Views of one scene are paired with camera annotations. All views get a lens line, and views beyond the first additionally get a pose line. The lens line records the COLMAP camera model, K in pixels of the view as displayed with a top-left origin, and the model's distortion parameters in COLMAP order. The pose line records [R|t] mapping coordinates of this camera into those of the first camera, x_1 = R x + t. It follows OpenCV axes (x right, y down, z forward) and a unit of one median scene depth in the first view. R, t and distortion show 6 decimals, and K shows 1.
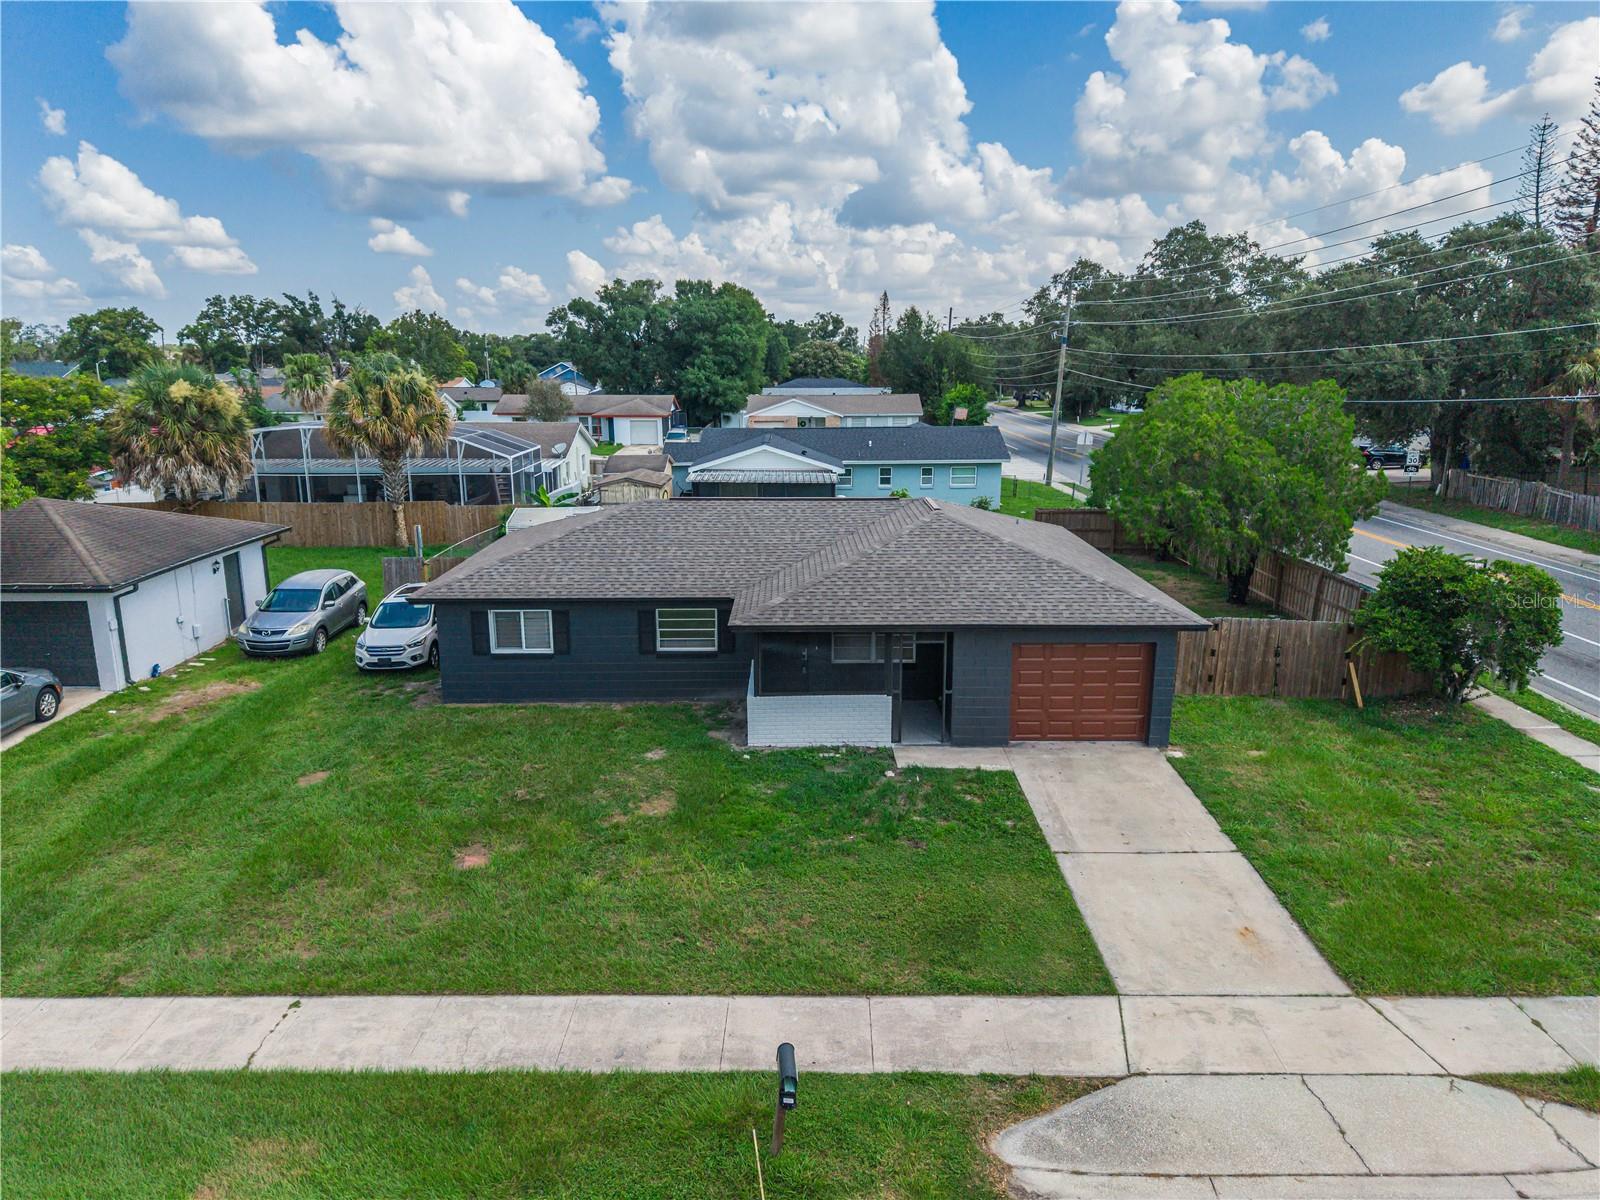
lens RADIAL K [[1090.6, 0, 801.1], [0, 1090.6, 606.0], [0, 0, 1]] dist [0.031571, -0.033011]
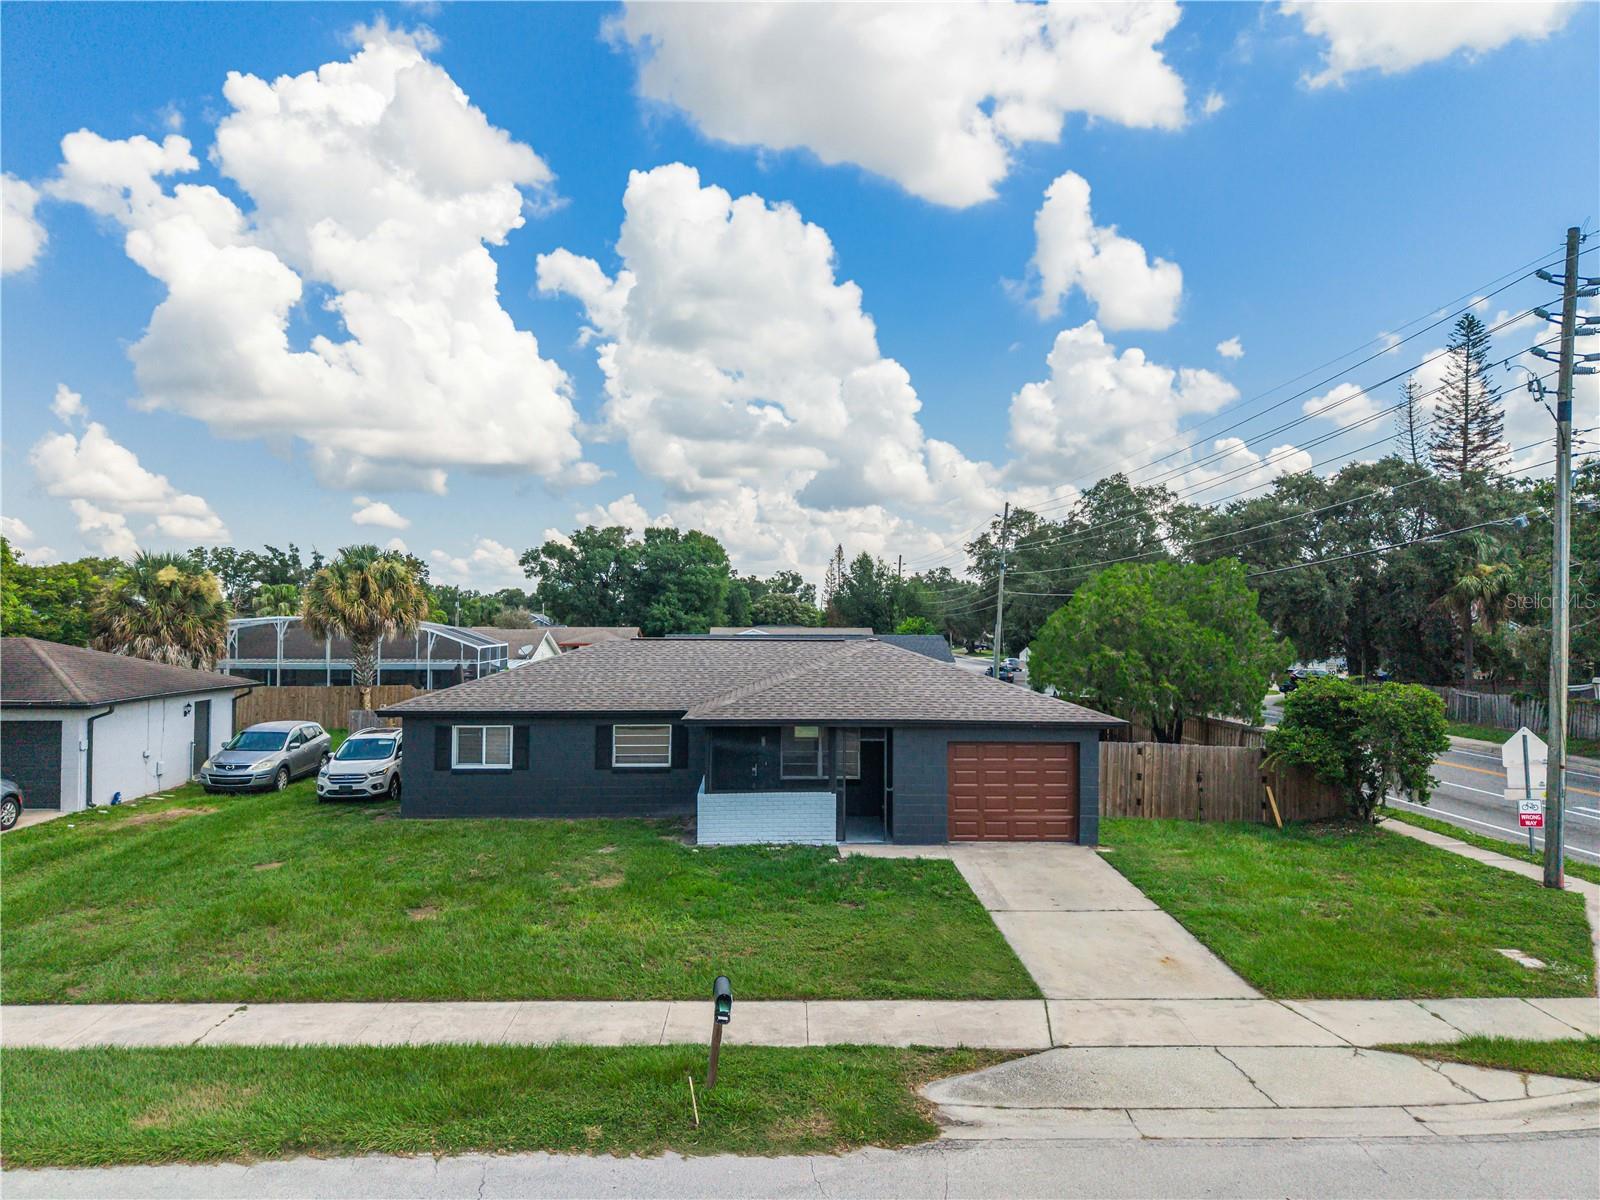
lens RADIAL K [[1080.8, 0, 803.5], [0, 1080.8, 601.1], [0, 0, 1]] dist [0.038210, -0.044131]
pose [[0.999269, 0.009759, 0.036957, 0.011182], [-0.000409, 0.969535, -0.244951, 0.152097], [-0.038222, 0.244757, 0.968831, -0.055678]]
